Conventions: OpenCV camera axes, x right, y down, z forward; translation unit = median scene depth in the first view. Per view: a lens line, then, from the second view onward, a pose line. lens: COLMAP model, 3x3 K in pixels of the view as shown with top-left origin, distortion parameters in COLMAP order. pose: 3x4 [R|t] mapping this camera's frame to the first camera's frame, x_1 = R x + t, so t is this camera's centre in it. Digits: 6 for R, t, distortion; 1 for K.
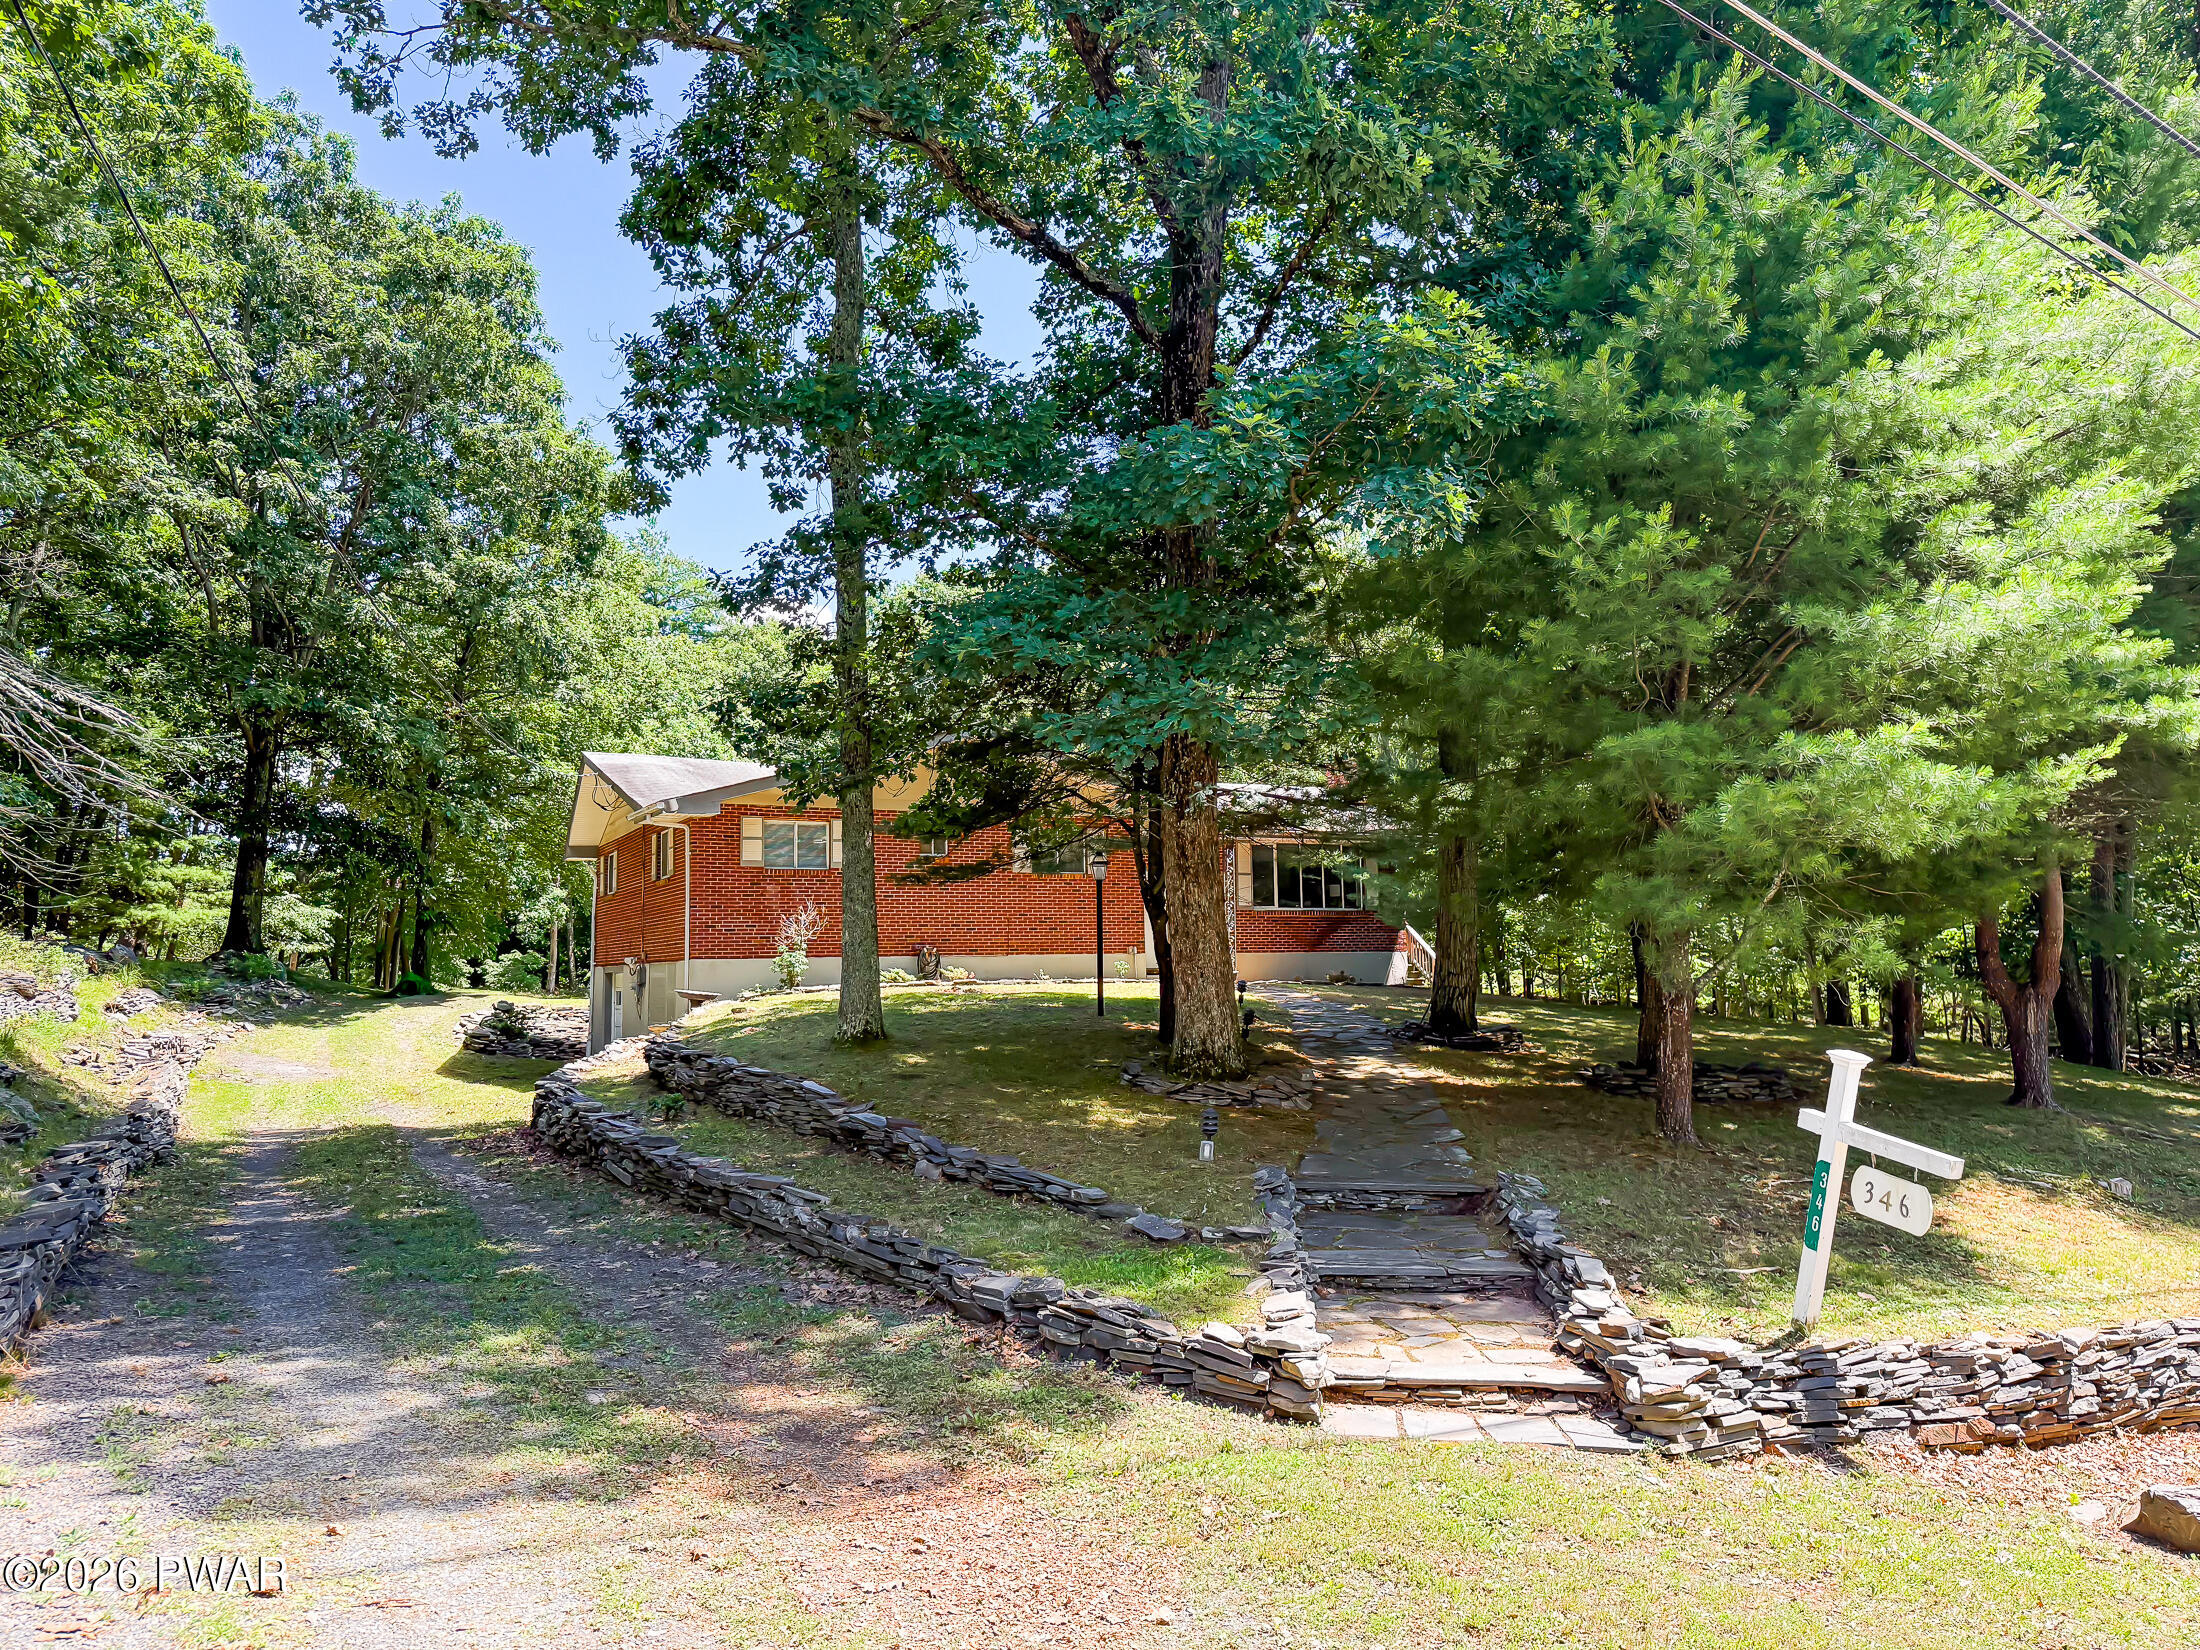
lens RADIAL K [[1591.8, 0, 1106.9], [0, 1591.8, 829.8], [0, 0, 1]] dist [0.031365, -0.044929]
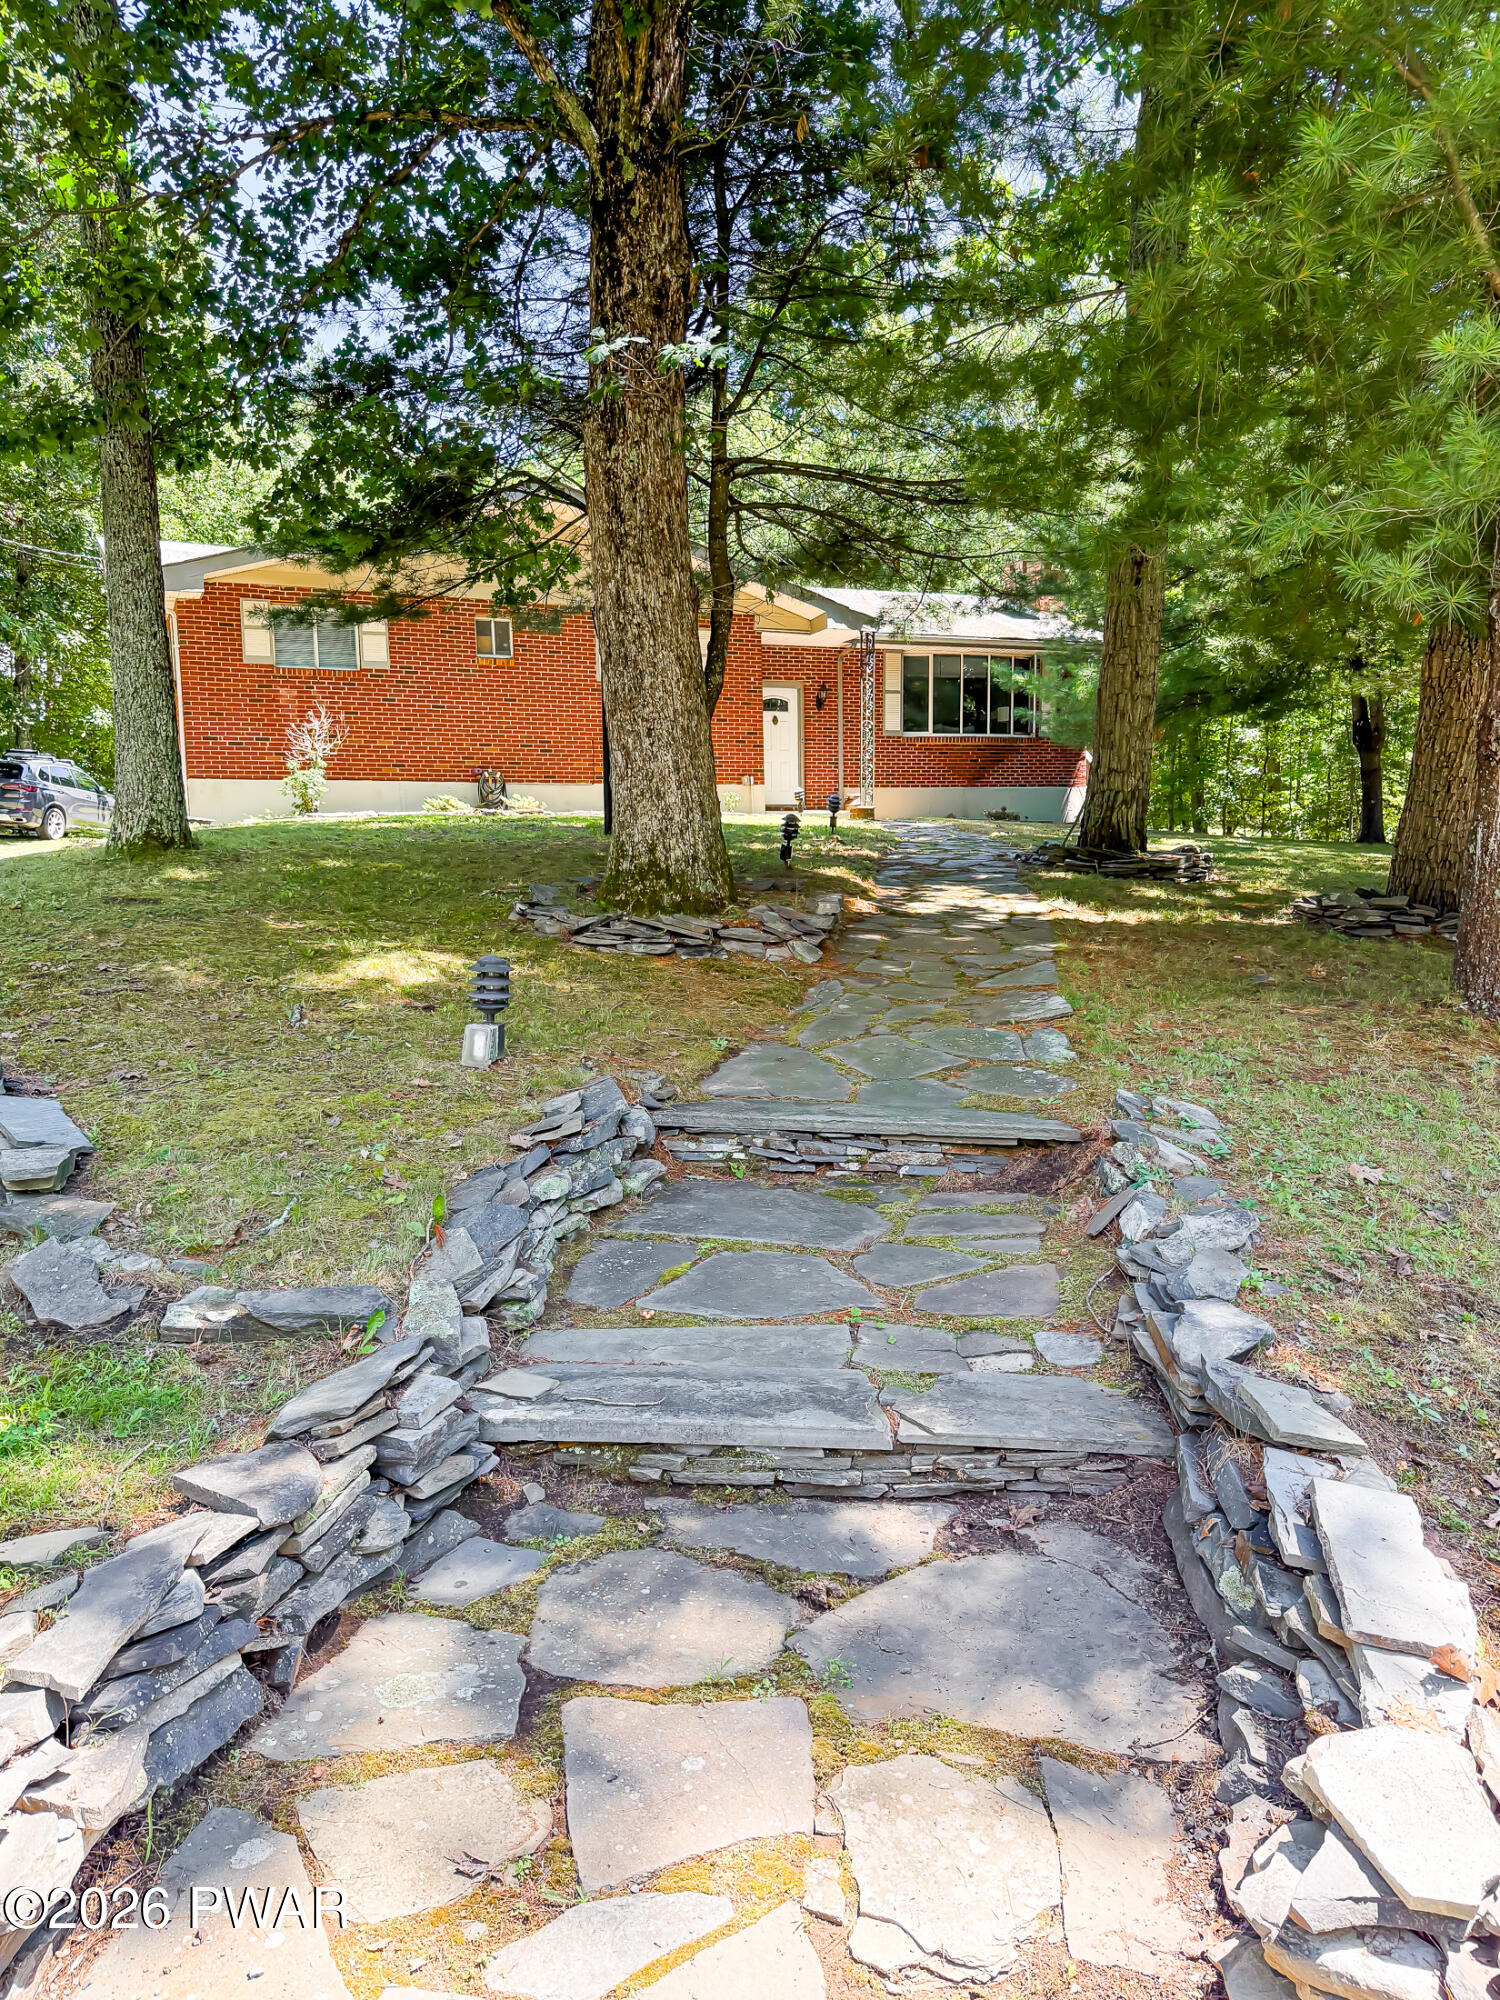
lens RADIAL K [[1447.1, 0, 750.0], [0, 1447.1, 1000.0], [0, 0, 1]] dist [0.031365, -0.044929]
pose [[0.998318, 0.008451, -0.057357, 0.117469], [0.002882, 0.980861, 0.194690, 0.077747], [0.057904, -0.194528, 0.979186, 0.427400]]
